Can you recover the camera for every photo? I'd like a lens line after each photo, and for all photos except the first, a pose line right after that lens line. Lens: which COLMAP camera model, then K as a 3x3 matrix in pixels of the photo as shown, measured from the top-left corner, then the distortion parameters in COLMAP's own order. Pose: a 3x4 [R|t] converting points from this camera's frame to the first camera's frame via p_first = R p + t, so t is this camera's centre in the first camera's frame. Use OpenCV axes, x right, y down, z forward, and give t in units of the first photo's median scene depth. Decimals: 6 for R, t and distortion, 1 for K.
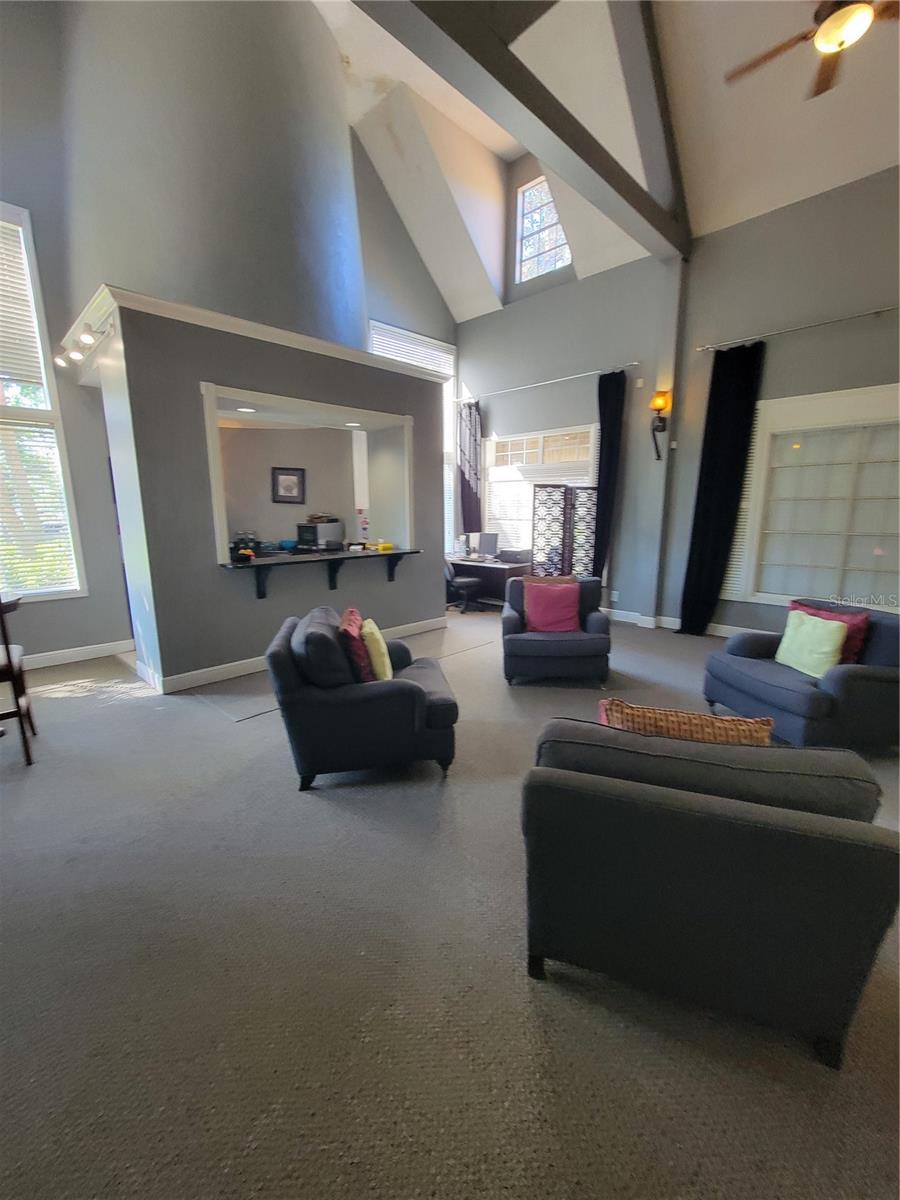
lens RADIAL K [[487.7, 0, 450.0], [0, 487.7, 600.0], [0, 0, 1]] dist [-0.000195, -0.000006]
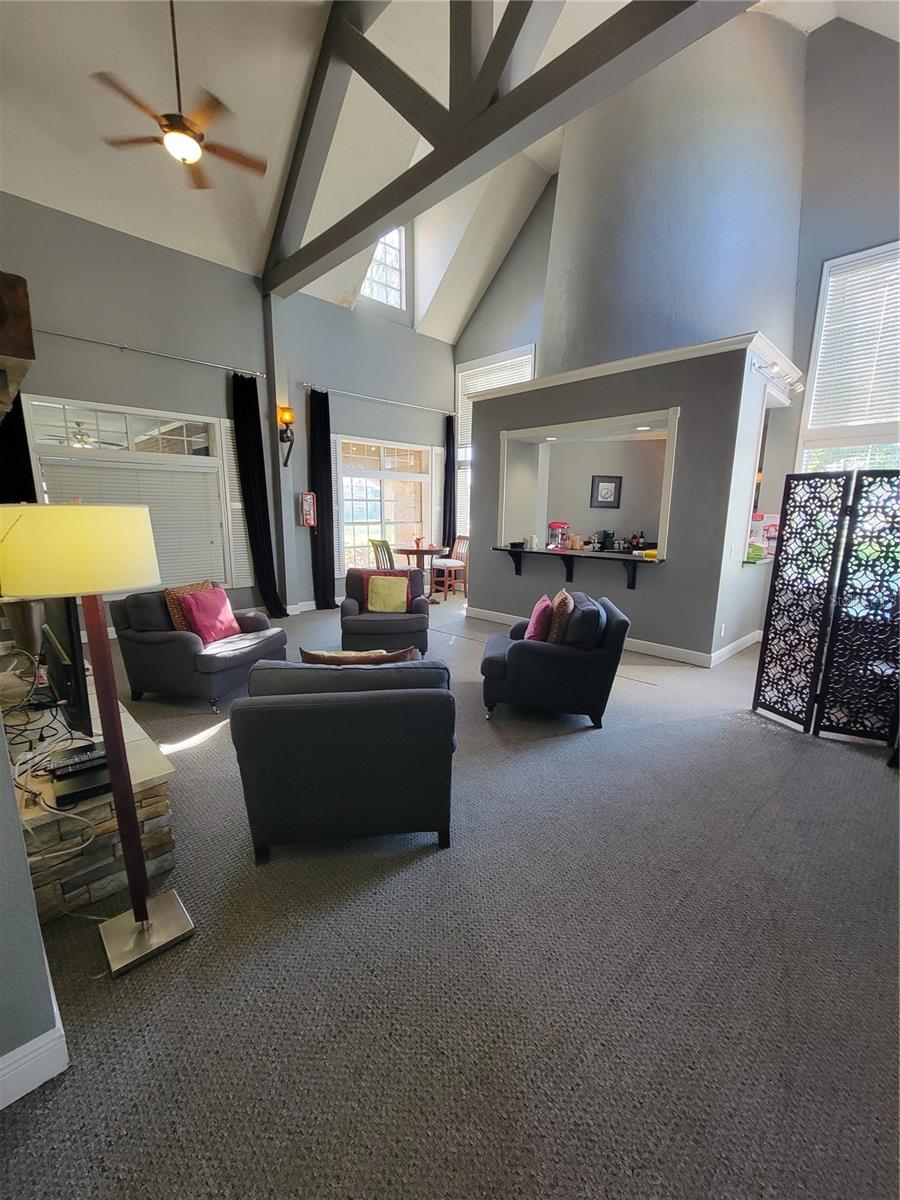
lens RADIAL K [[487.7, 0, 450.0], [0, 487.7, 600.0], [0, 0, 1]] dist [-0.000195, -0.000006]
pose [[-0.000940, 0.184971, -0.982744, 0.842260], [-0.198258, 0.963202, 0.181482, -0.122785], [0.980149, 0.195007, 0.035766, 0.636731]]
